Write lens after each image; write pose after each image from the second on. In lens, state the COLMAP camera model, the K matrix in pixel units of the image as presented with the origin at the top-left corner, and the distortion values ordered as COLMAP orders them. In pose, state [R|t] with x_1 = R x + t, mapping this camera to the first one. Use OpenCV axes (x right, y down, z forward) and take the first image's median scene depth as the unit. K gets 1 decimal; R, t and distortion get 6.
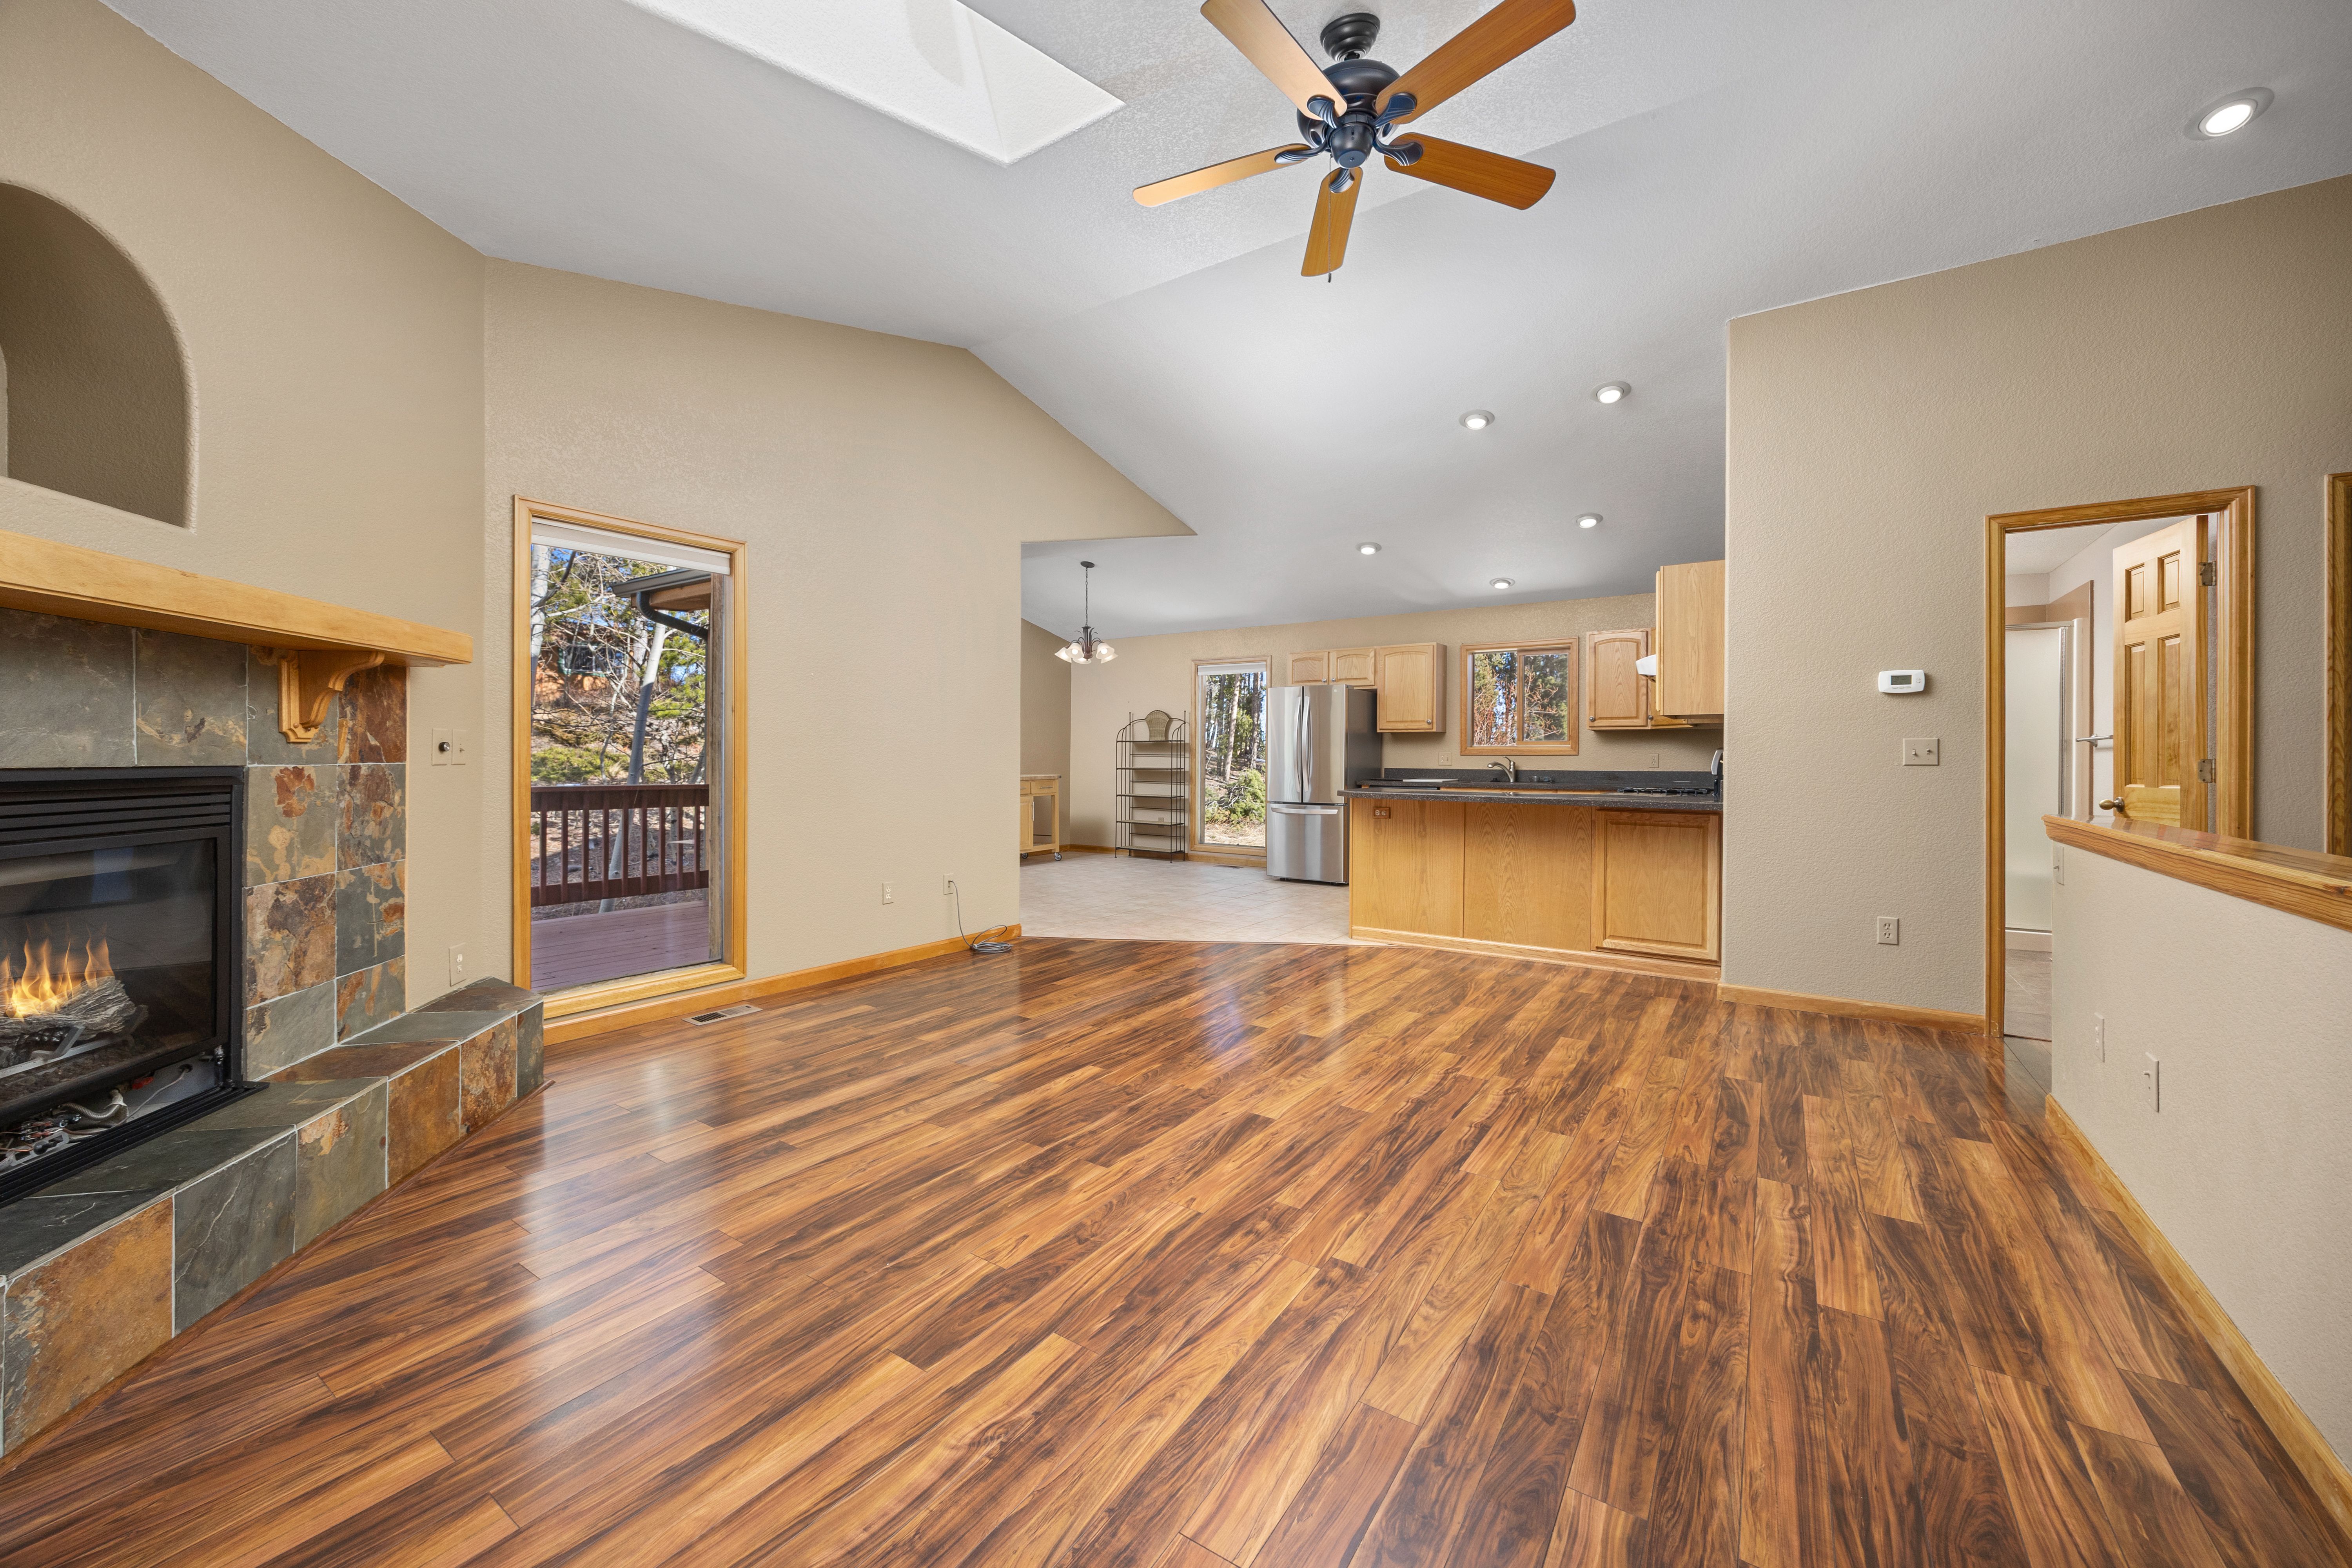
lens RADIAL K [[898.3, 0, 1180.9], [0, 898.3, 761.7], [0, 0, 1]] dist [-0.003518, -0.000165]
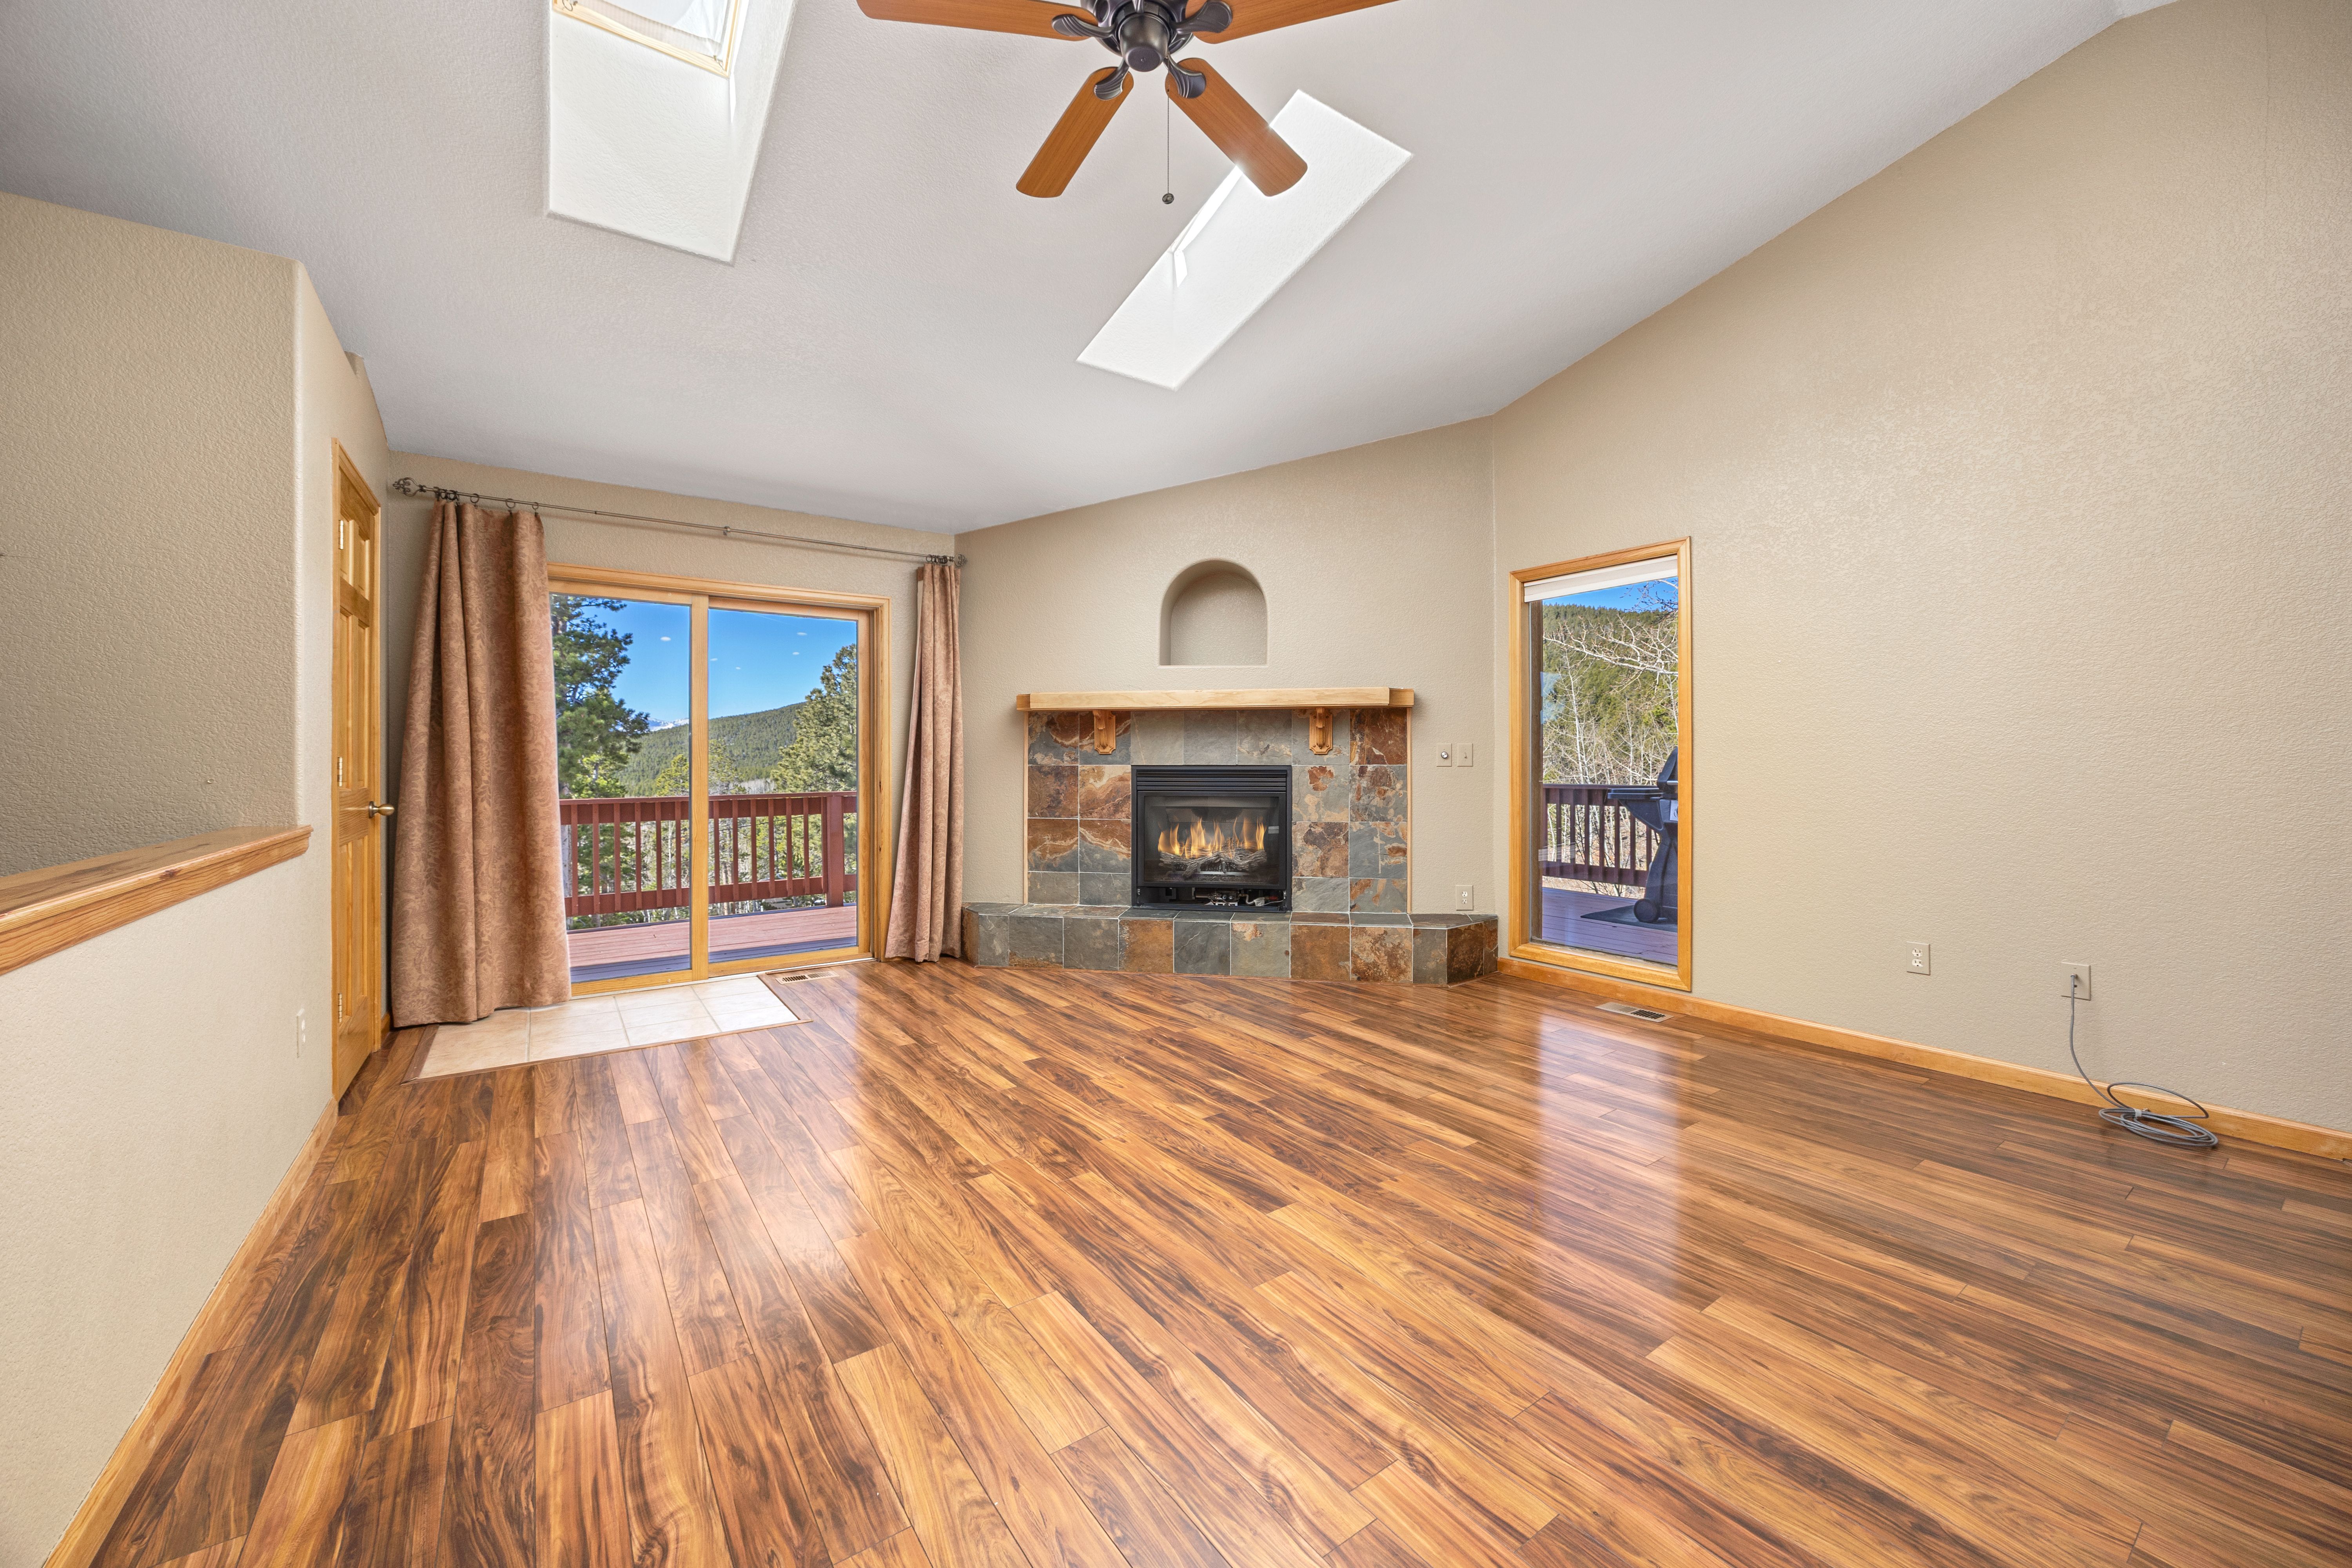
lens RADIAL K [[898.3, 0, 1173.6], [0, 898.3, 764.5], [0, 0, 1]] dist [-0.003518, -0.000165]
pose [[-0.359092, 0.002544, -0.933299, 0.982670], [-0.004056, 0.999983, 0.004286, -0.005702], [0.933293, 0.005324, -0.359076, 1.348893]]
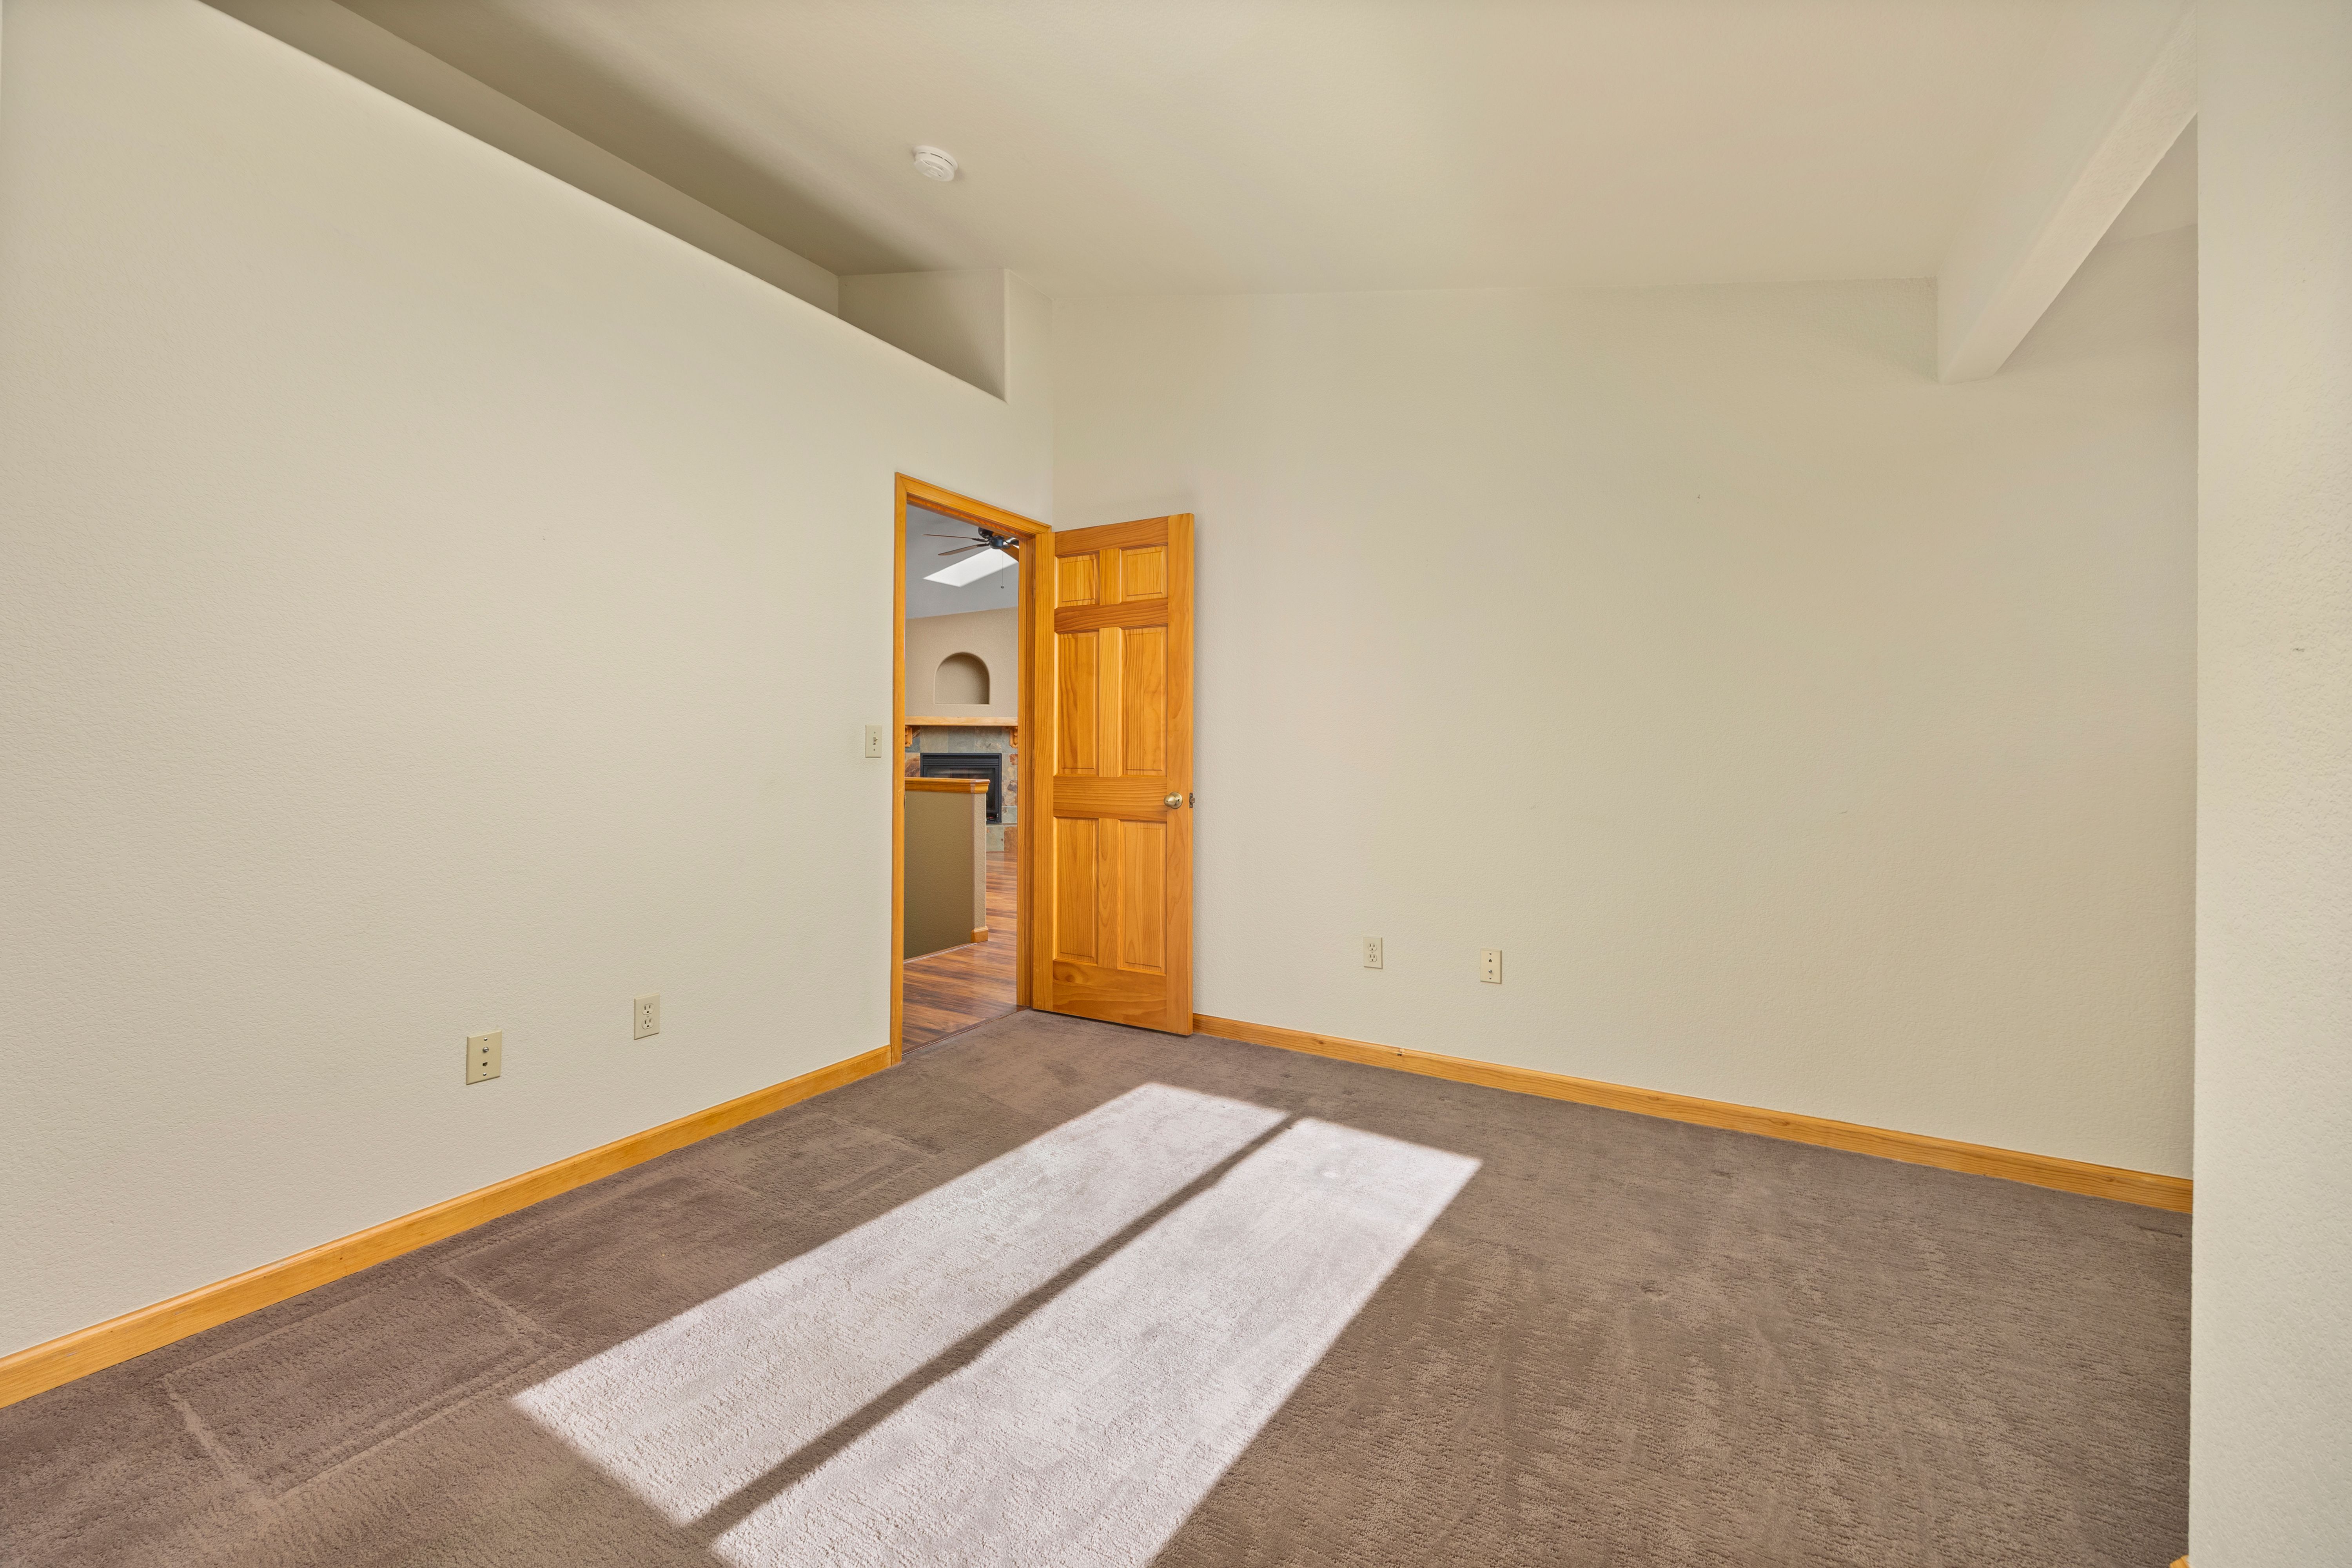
lens RADIAL K [[898.3, 0, 1178.5], [0, 898.3, 764.3], [0, 0, 1]] dist [-0.003518, -0.000165]
pose [[0.064762, 0.008497, -0.997865, 3.202298], [-0.009427, 0.999924, 0.007903, 0.014591], [0.997856, 0.008895, 0.064838, 1.426685]]
